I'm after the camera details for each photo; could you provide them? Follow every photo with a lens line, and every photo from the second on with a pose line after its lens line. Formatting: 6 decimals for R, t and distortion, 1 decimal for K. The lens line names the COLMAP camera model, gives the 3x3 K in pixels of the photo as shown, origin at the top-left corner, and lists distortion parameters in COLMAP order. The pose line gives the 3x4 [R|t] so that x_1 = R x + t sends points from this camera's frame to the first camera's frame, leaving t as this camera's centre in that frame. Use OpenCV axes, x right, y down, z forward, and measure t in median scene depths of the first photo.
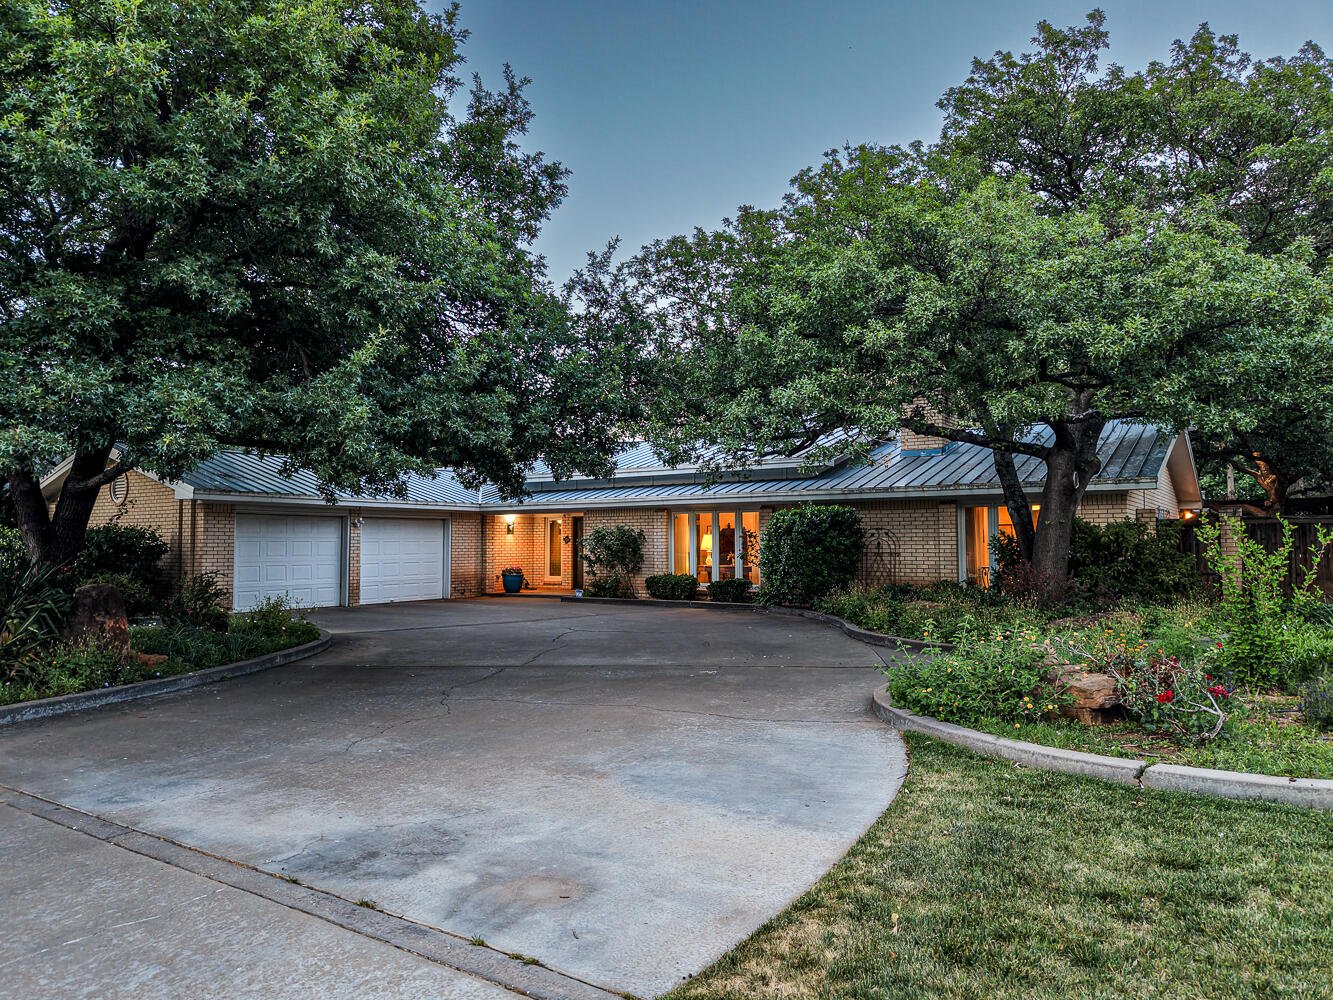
lens RADIAL K [[921.1, 0, 666.5], [0, 921.1, 500.0], [0, 0, 1]] dist [-0.000163, -0.001649]
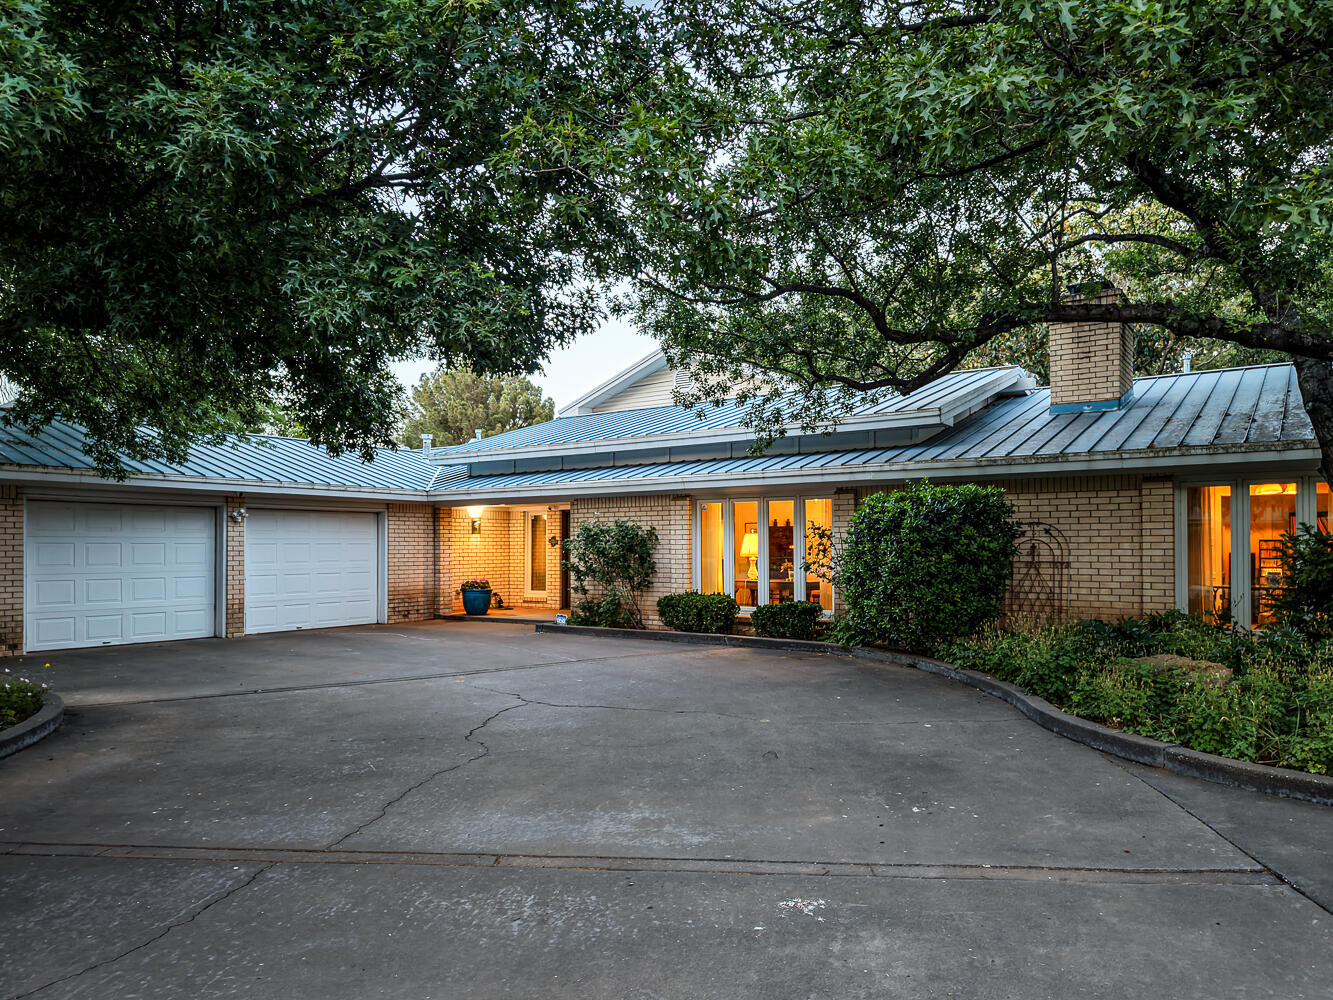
lens RADIAL K [[921.1, 0, 666.5], [0, 921.1, 500.0], [0, 0, 1]] dist [-0.000163, -0.001649]
pose [[0.999710, 0.000260, -0.024100, -0.000529], [-0.000330, 0.999996, -0.002904, 0.015153], [0.024099, 0.002912, 0.999705, 0.331542]]
